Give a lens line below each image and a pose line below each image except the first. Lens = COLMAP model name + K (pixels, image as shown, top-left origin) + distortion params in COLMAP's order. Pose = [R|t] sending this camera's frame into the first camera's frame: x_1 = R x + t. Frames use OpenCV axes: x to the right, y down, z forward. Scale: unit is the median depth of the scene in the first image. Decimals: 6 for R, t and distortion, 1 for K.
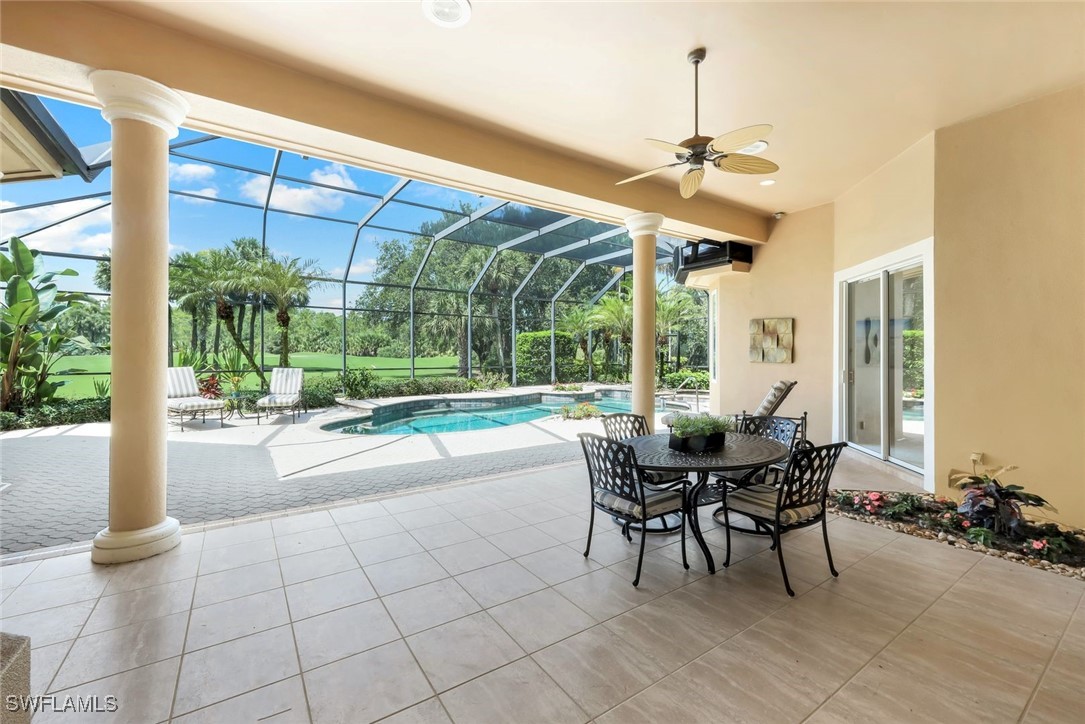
lens RADIAL K [[439.1, 0, 542.5], [0, 439.1, 362.0], [0, 0, 1]] dist [0.000910, 0.000017]
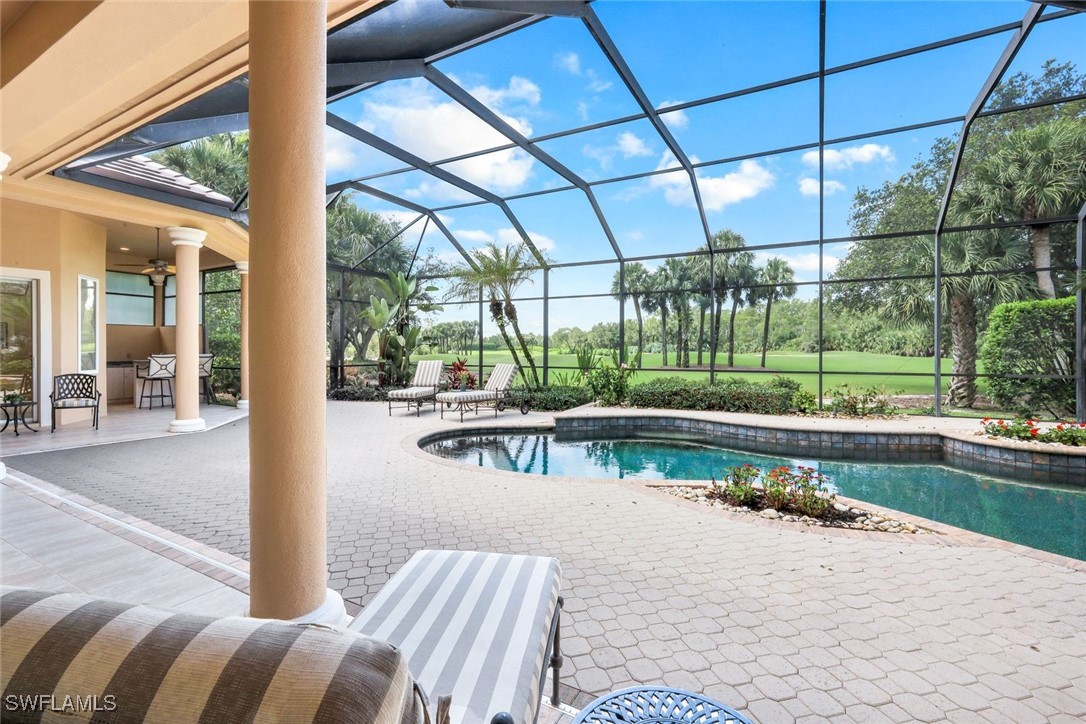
lens RADIAL K [[491.9, 0, 543.0], [0, 491.9, 362.0], [0, 0, 1]] dist [0.000621, 0.000082]
pose [[0.432741, 0.012830, -0.901427, 0.468193], [-0.015438, 0.999858, 0.006820, 0.001181], [0.901386, 0.010965, 0.432878, 0.730116]]
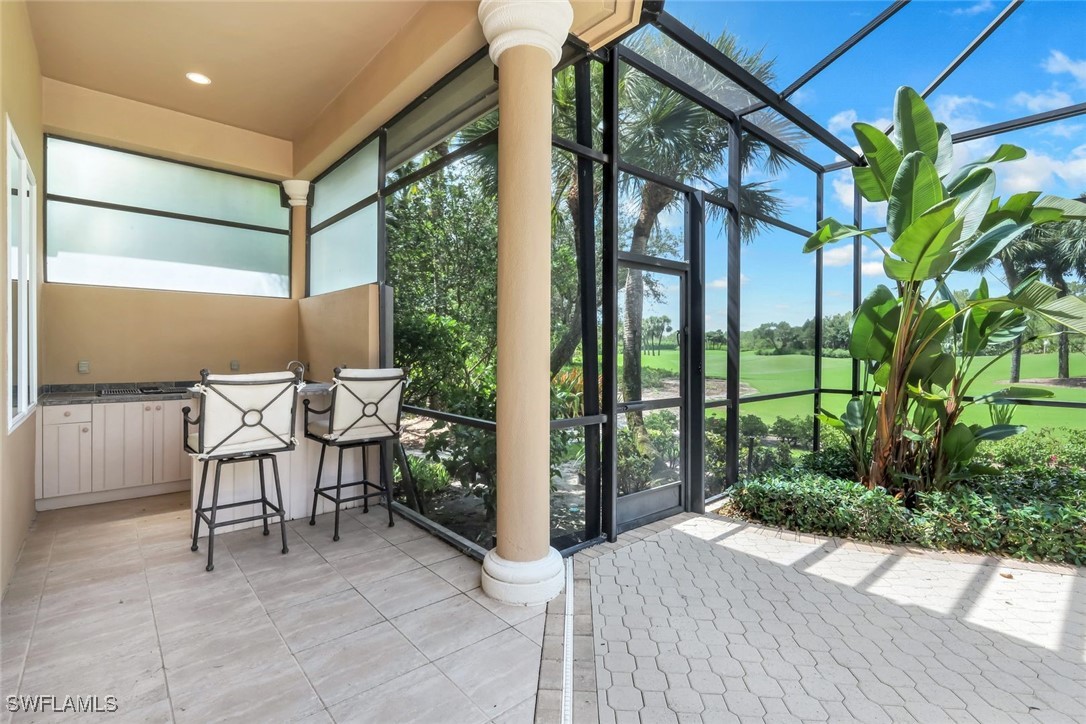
lens RADIAL K [[519.2, 0, 543.0], [0, 519.2, 362.0], [0, 0, 1]] dist [0.000399, 0.000097]
pose [[0.114681, 0.011601, -0.993335, -0.699936], [-0.016560, 0.999815, 0.009765, -0.008657], [0.993264, 0.015330, 0.114852, 0.563102]]
